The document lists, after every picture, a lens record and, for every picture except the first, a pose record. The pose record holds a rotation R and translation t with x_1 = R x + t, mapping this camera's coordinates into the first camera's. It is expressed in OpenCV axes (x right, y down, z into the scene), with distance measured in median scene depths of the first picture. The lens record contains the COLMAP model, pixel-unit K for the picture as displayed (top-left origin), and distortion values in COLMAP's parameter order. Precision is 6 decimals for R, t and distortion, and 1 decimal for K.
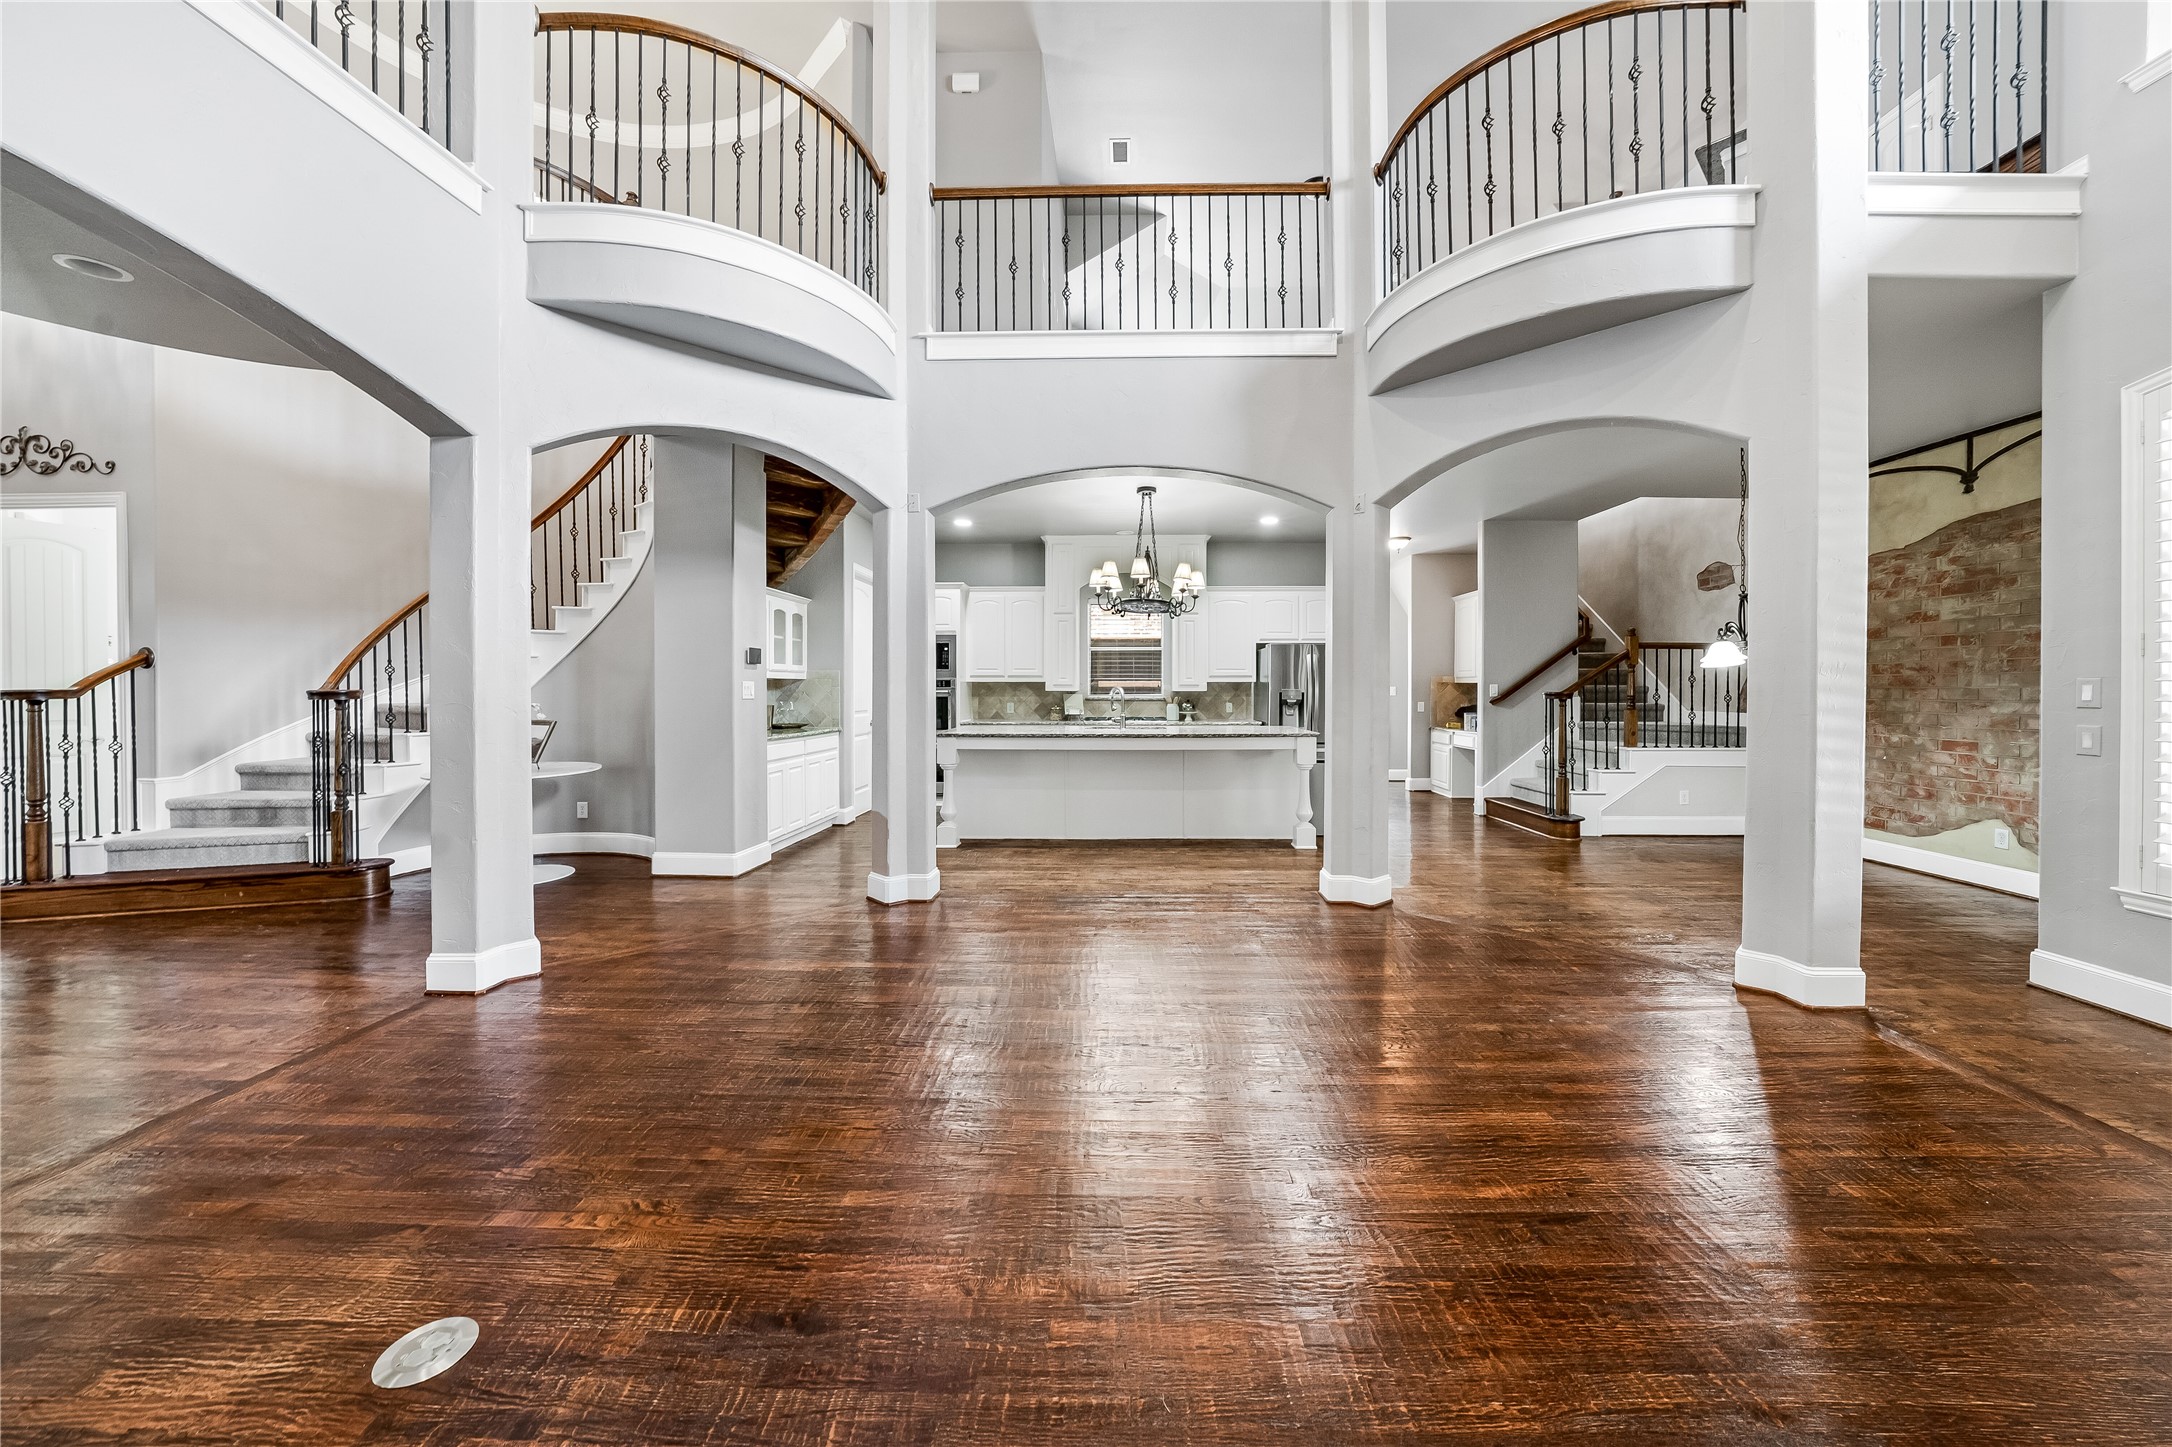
lens RADIAL K [[780.3, 0, 1131.0], [0, 780.3, 689.6], [0, 0, 1]] dist [-0.001515, 0.000407]
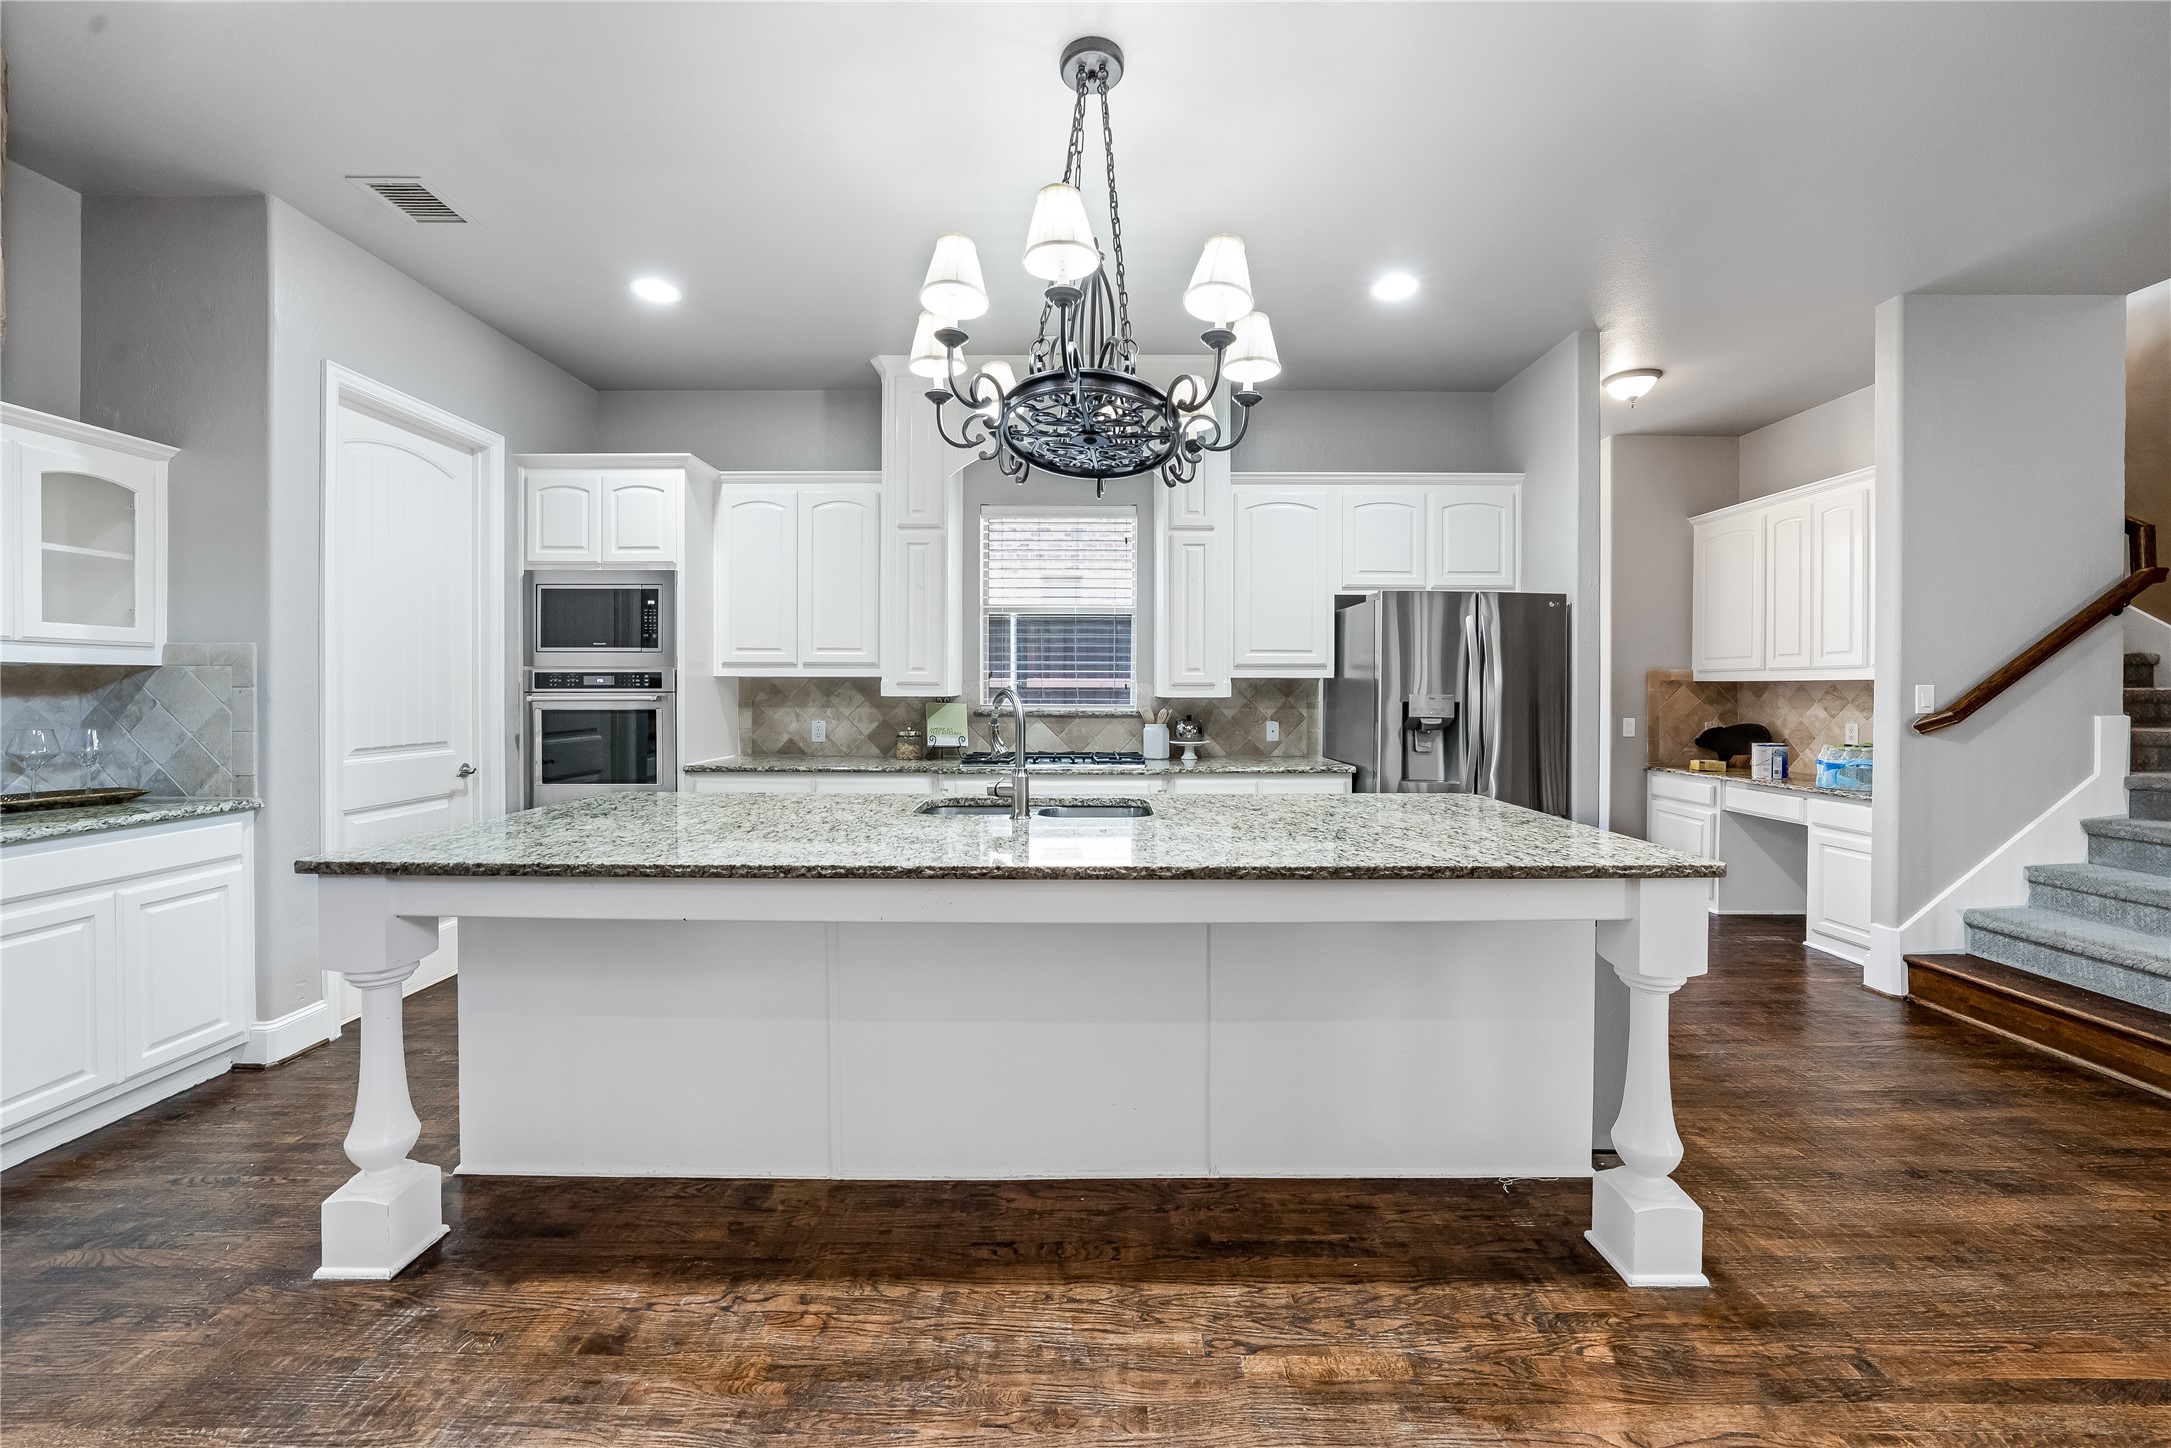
lens RADIAL K [[841.3, 0, 1083.3], [0, 841.3, 694.5], [0, 0, 1]] dist [-0.012268, 0.000089]
pose [[0.999913, 0.001089, -0.013151, 0.019765], [-0.001046, 0.999994, 0.003218, -0.001990], [0.013154, -0.003204, 0.999908, 0.608888]]
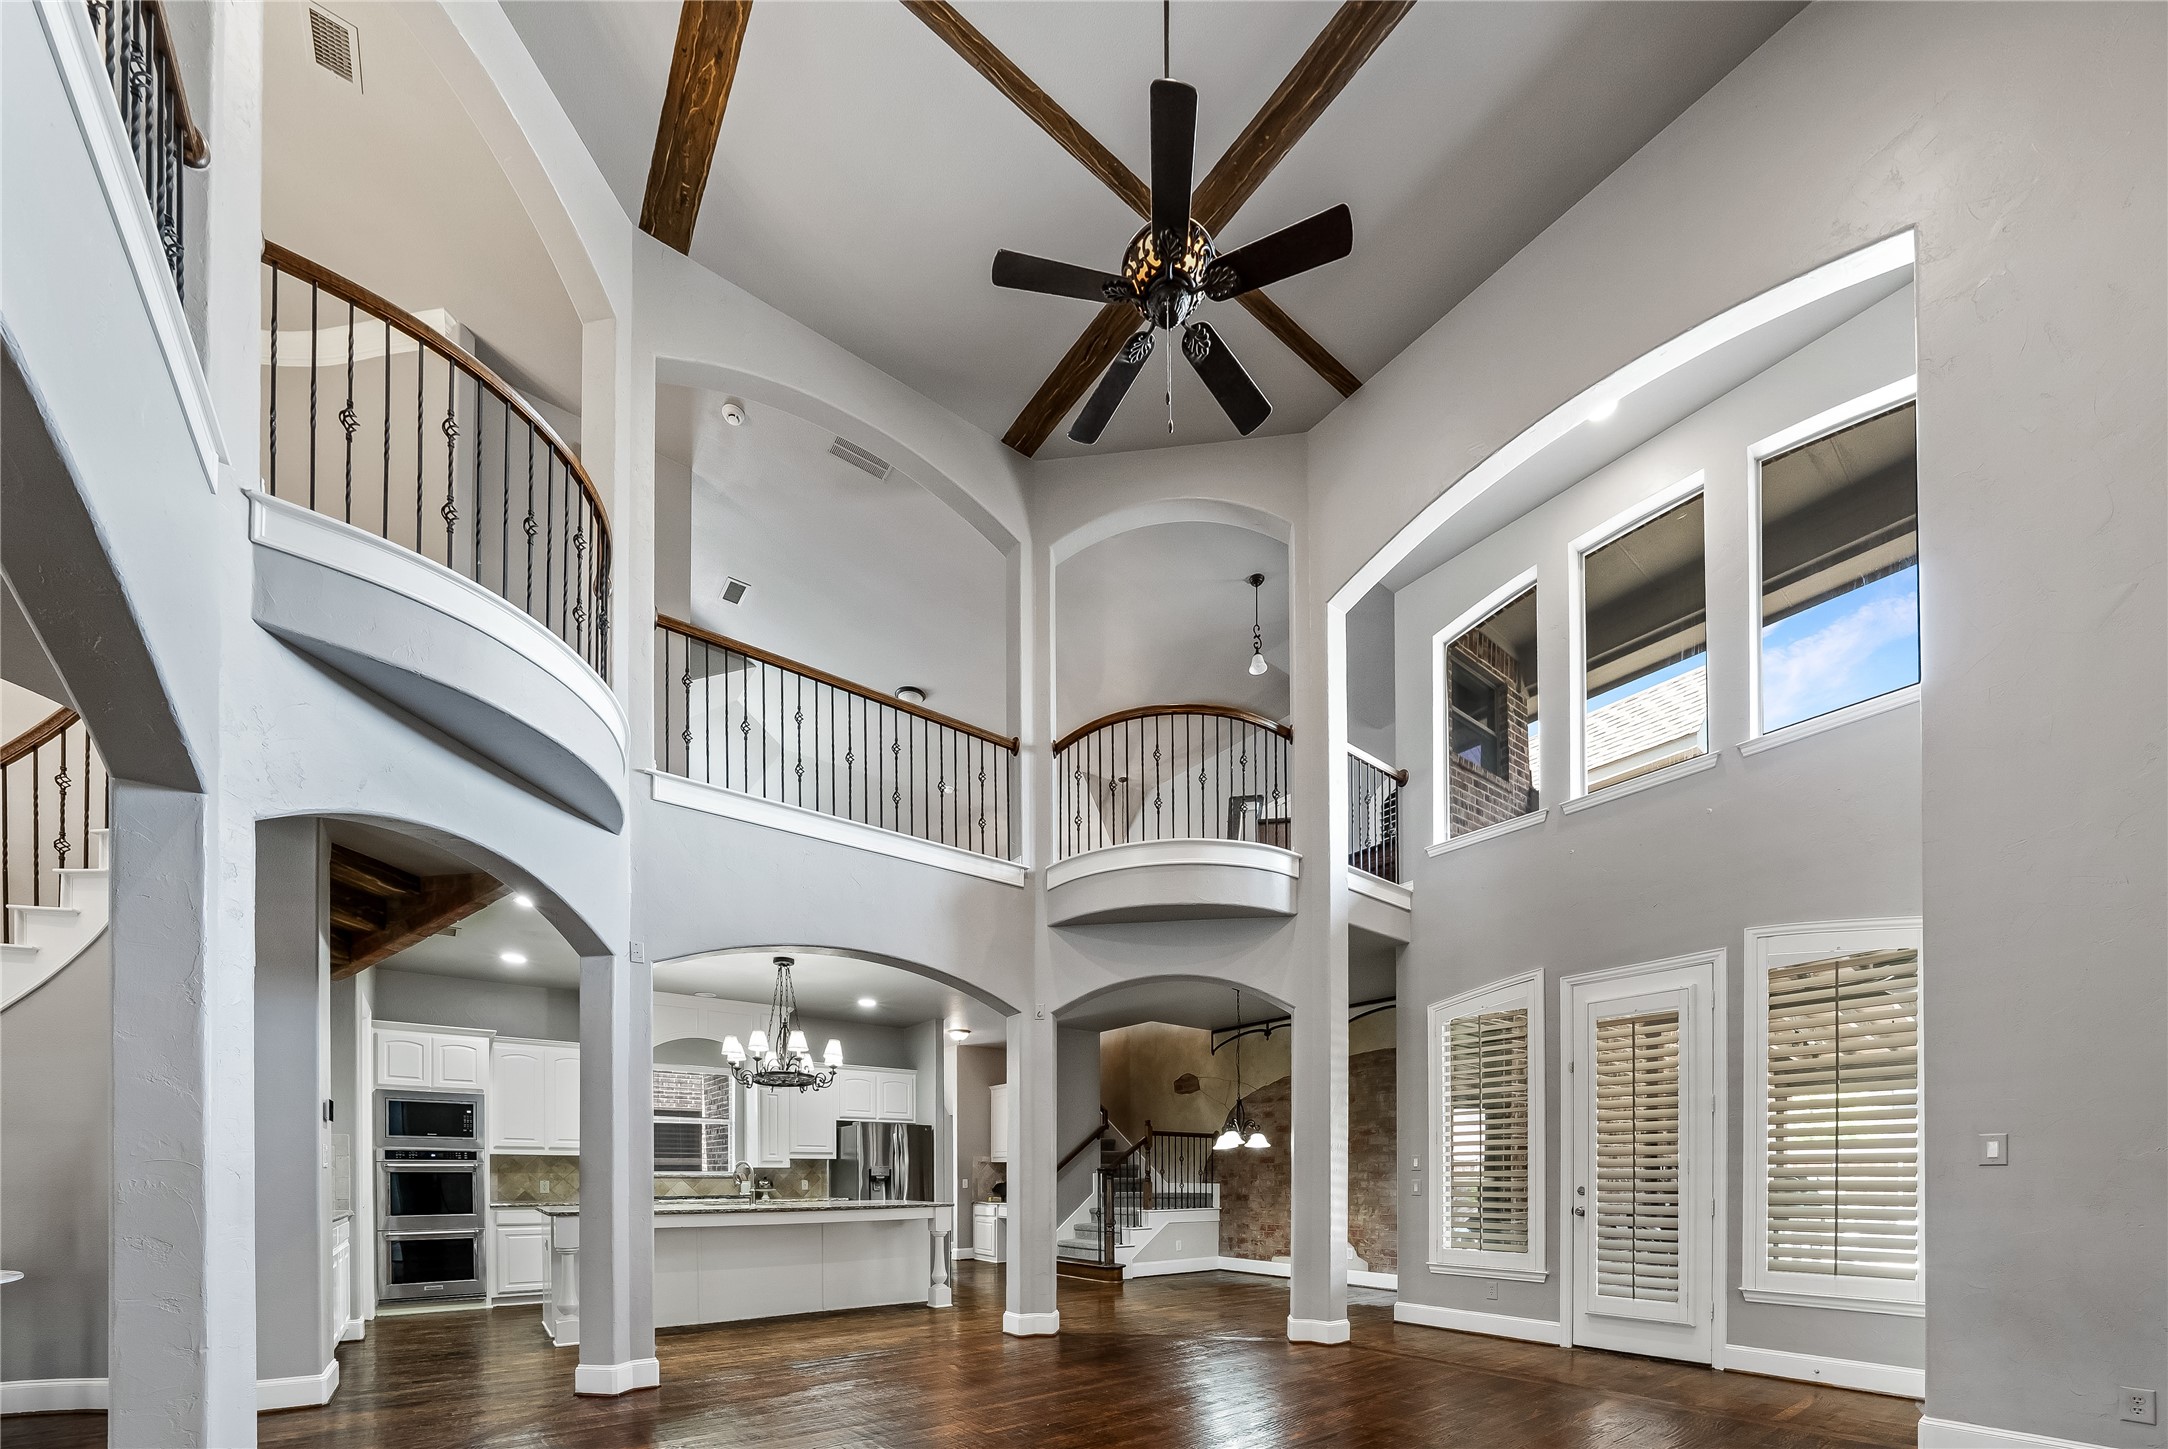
lens RADIAL K [[839.9, 0, 1086.3], [0, 839.9, 1174.2], [0, 0, 1]] dist [-0.002678, -0.000046]
pose [[0.796380, -0.000814, 0.604796, -0.291664], [0.001100, 0.999999, -0.000102, 0.013007], [-0.604795, 0.000746, 0.796381, -0.066024]]
